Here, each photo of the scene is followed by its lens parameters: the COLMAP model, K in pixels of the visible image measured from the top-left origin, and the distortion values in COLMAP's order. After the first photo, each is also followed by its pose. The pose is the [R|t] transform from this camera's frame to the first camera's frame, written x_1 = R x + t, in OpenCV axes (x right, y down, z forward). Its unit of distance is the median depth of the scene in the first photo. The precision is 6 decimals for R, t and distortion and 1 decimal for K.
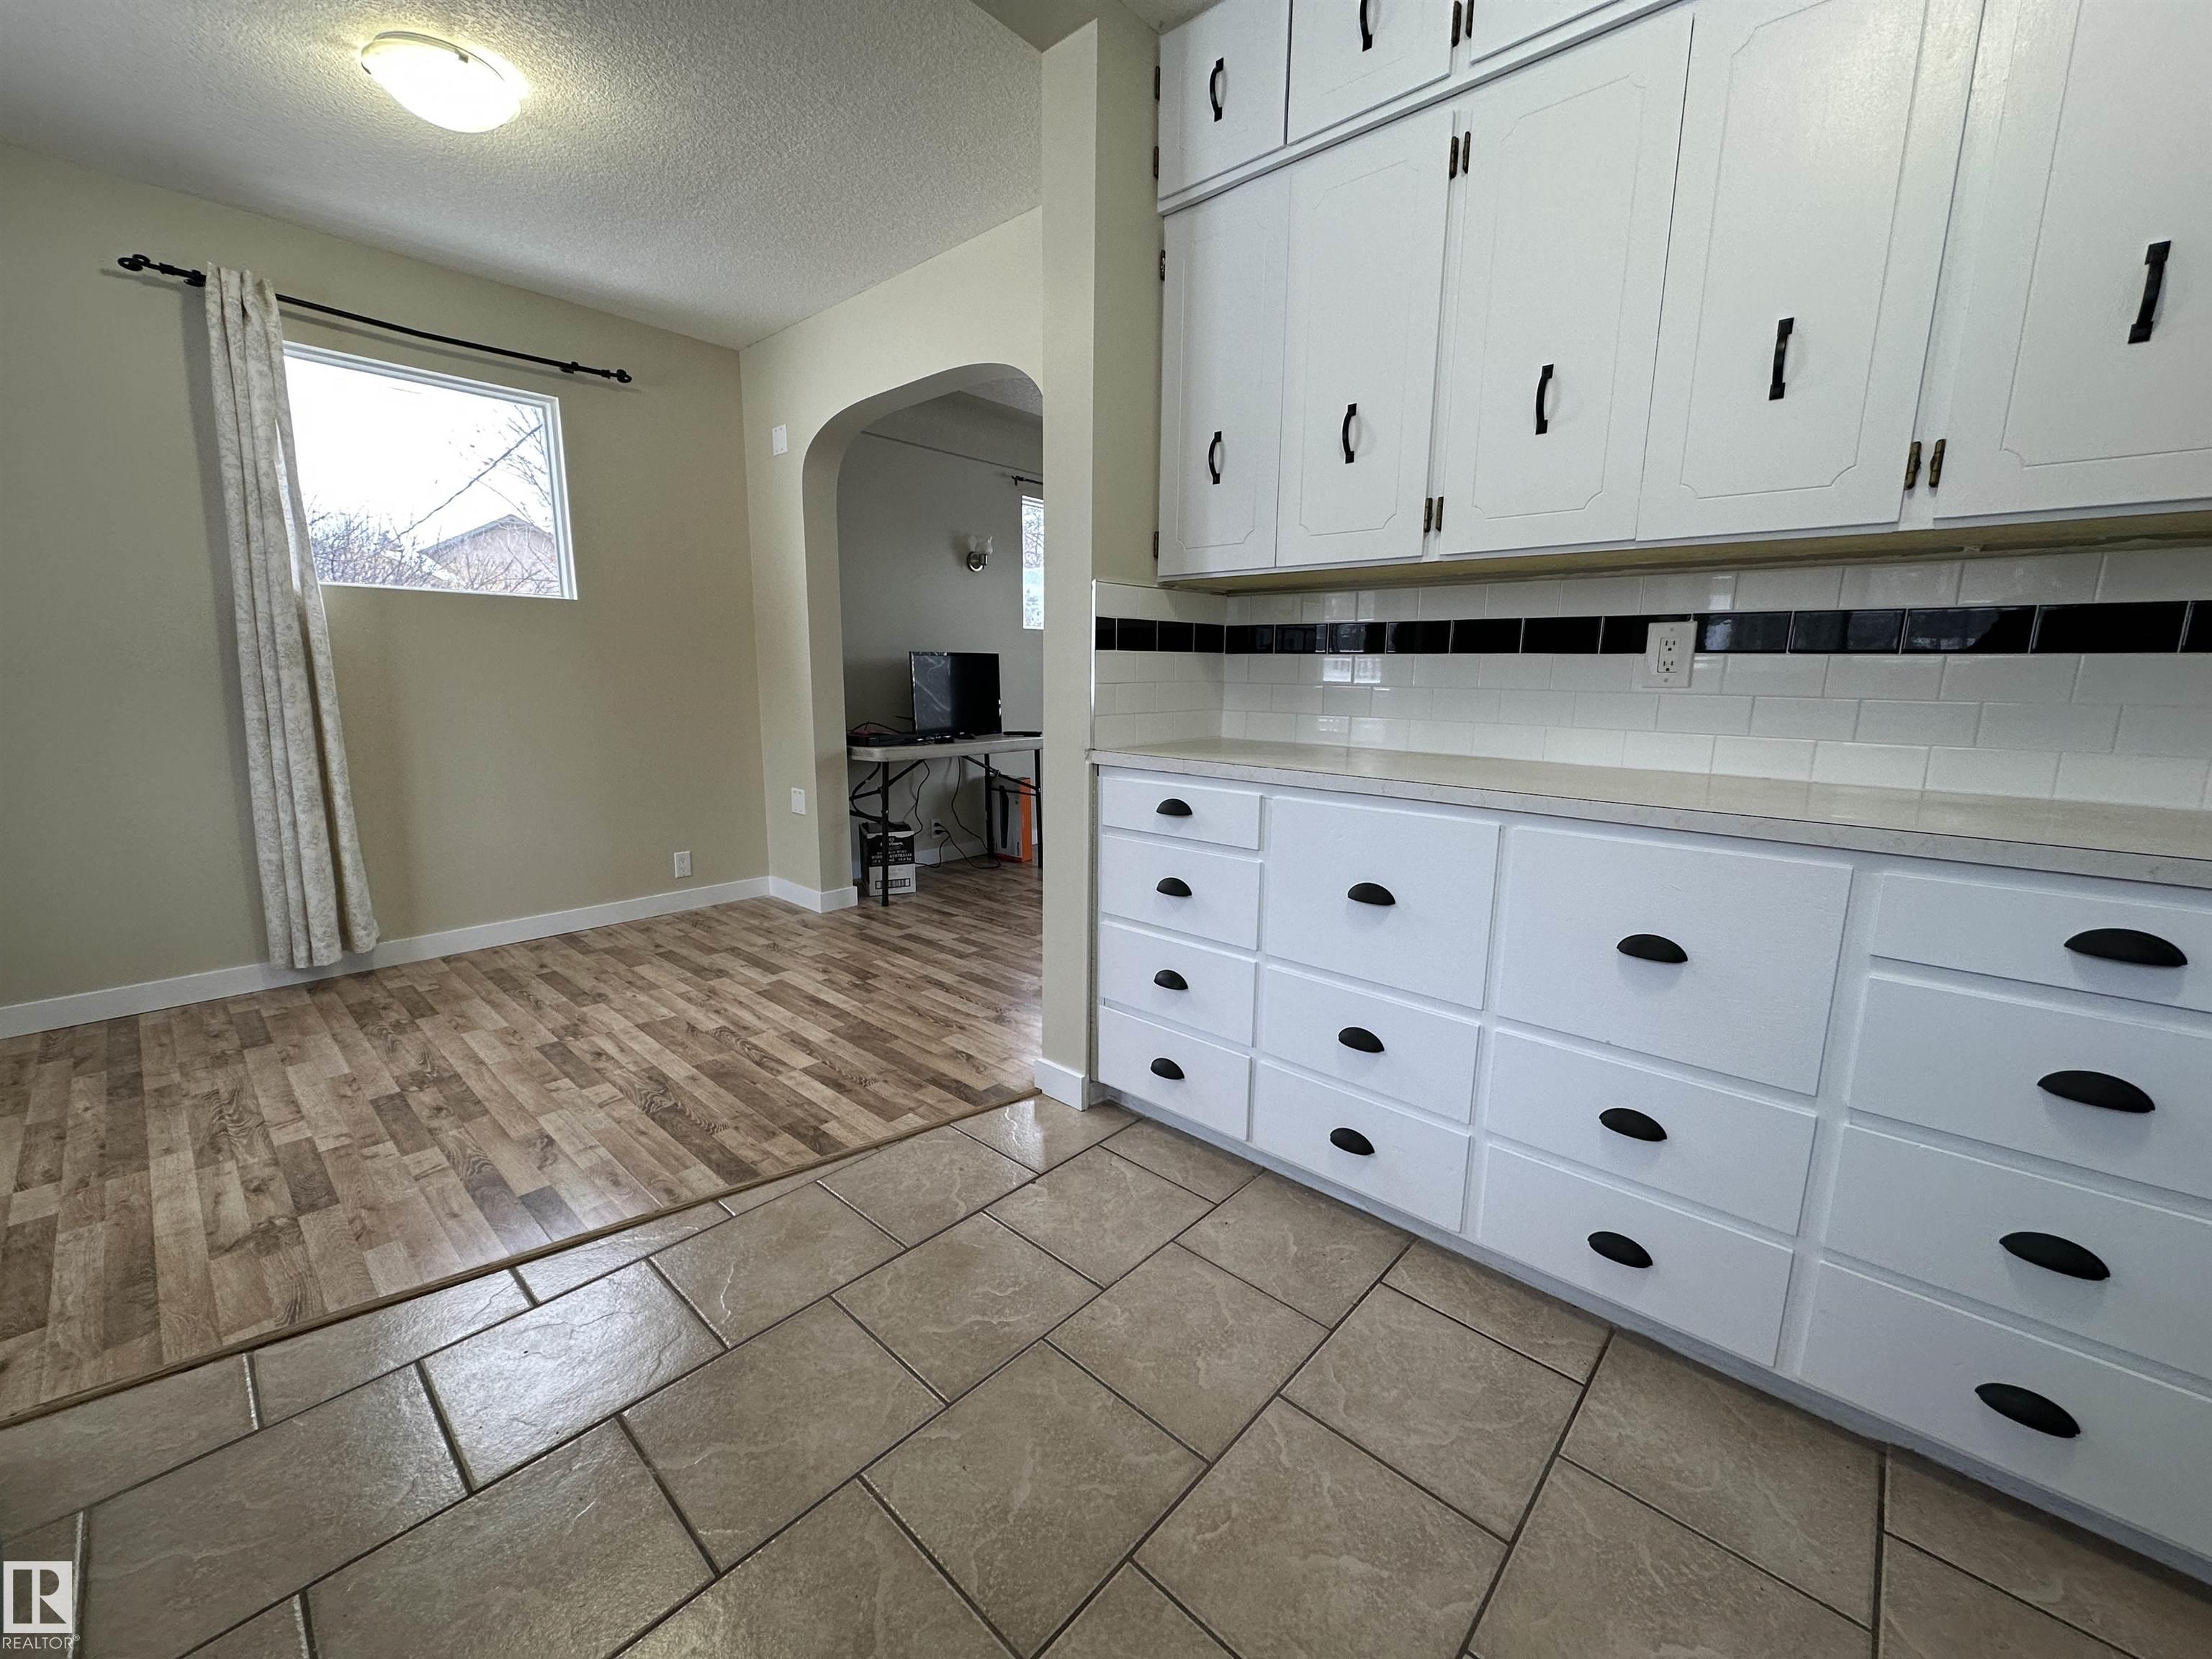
lens RADIAL K [[878.8, 0, 1113.2], [0, 878.8, 825.0], [0, 0, 1]] dist [-0.004459, 0.001372]
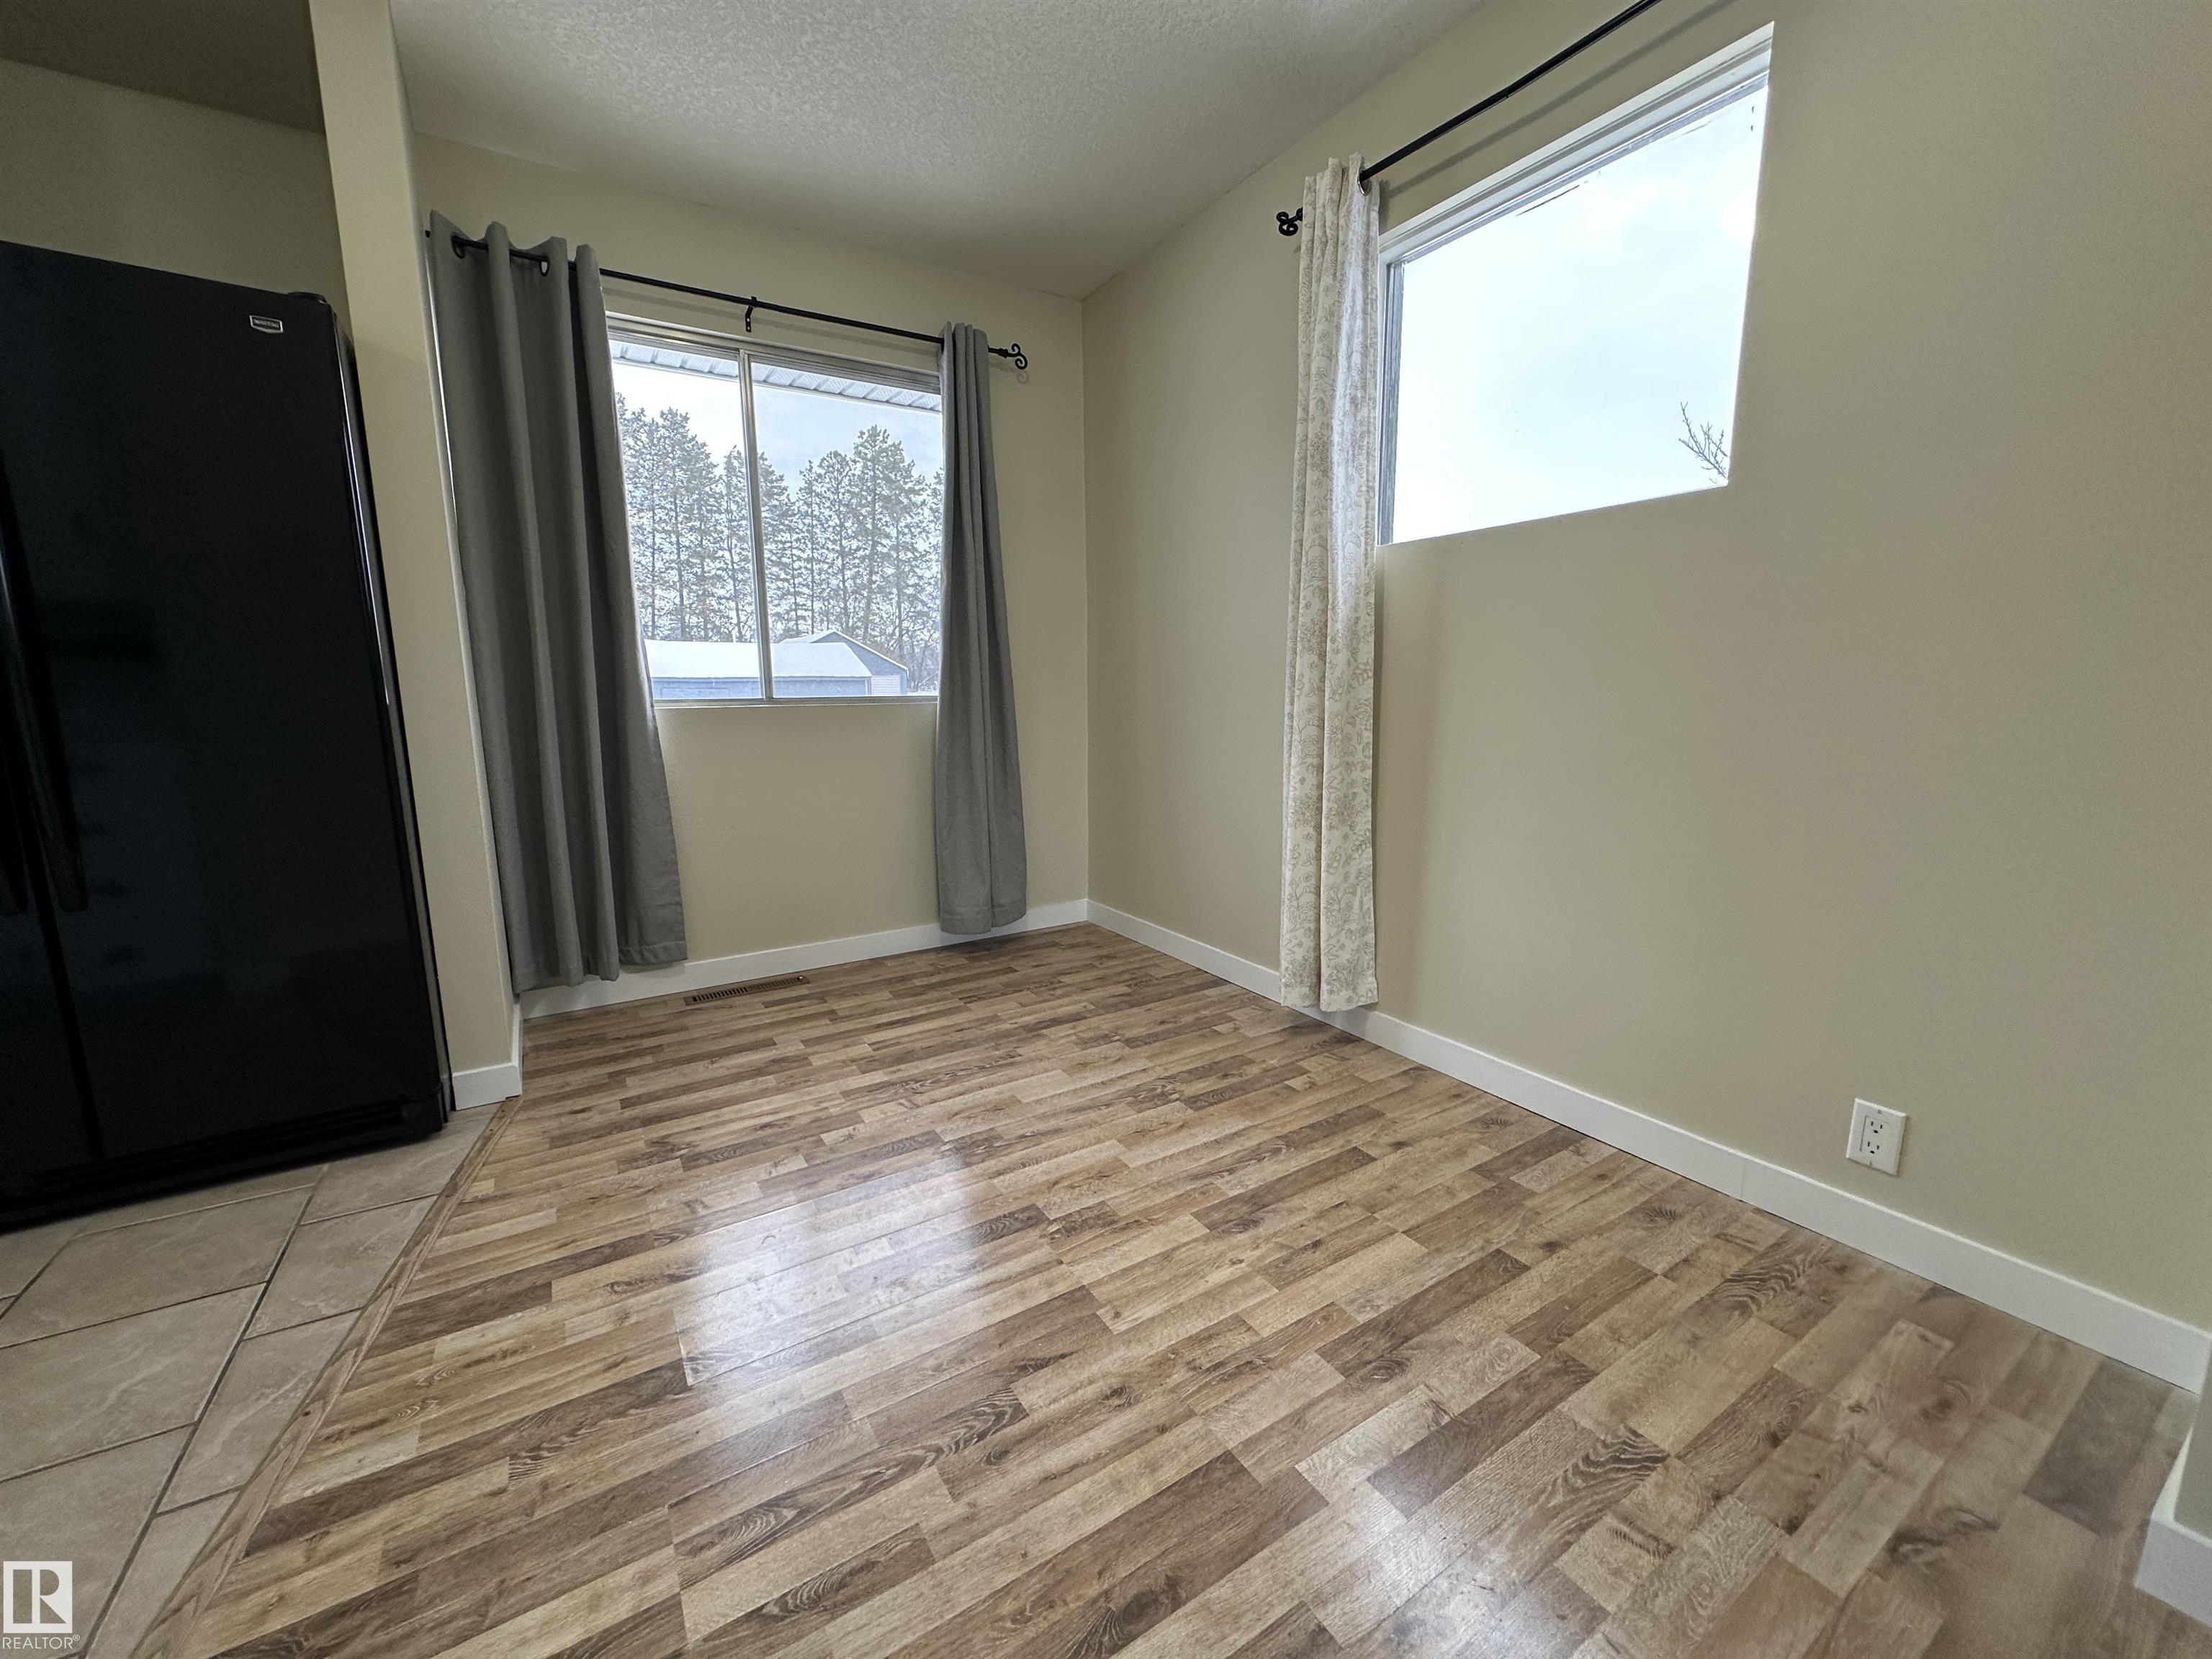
lens RADIAL K [[878.8, 0, 1096.8], [0, 878.8, 825.3], [0, 0, 1]] dist [-0.004459, 0.001372]
pose [[-0.282942, 0.142992, -0.948418, -0.068802], [-0.159542, 0.968032, 0.193545, -0.149041], [0.945775, 0.206075, -0.251084, 1.041123]]
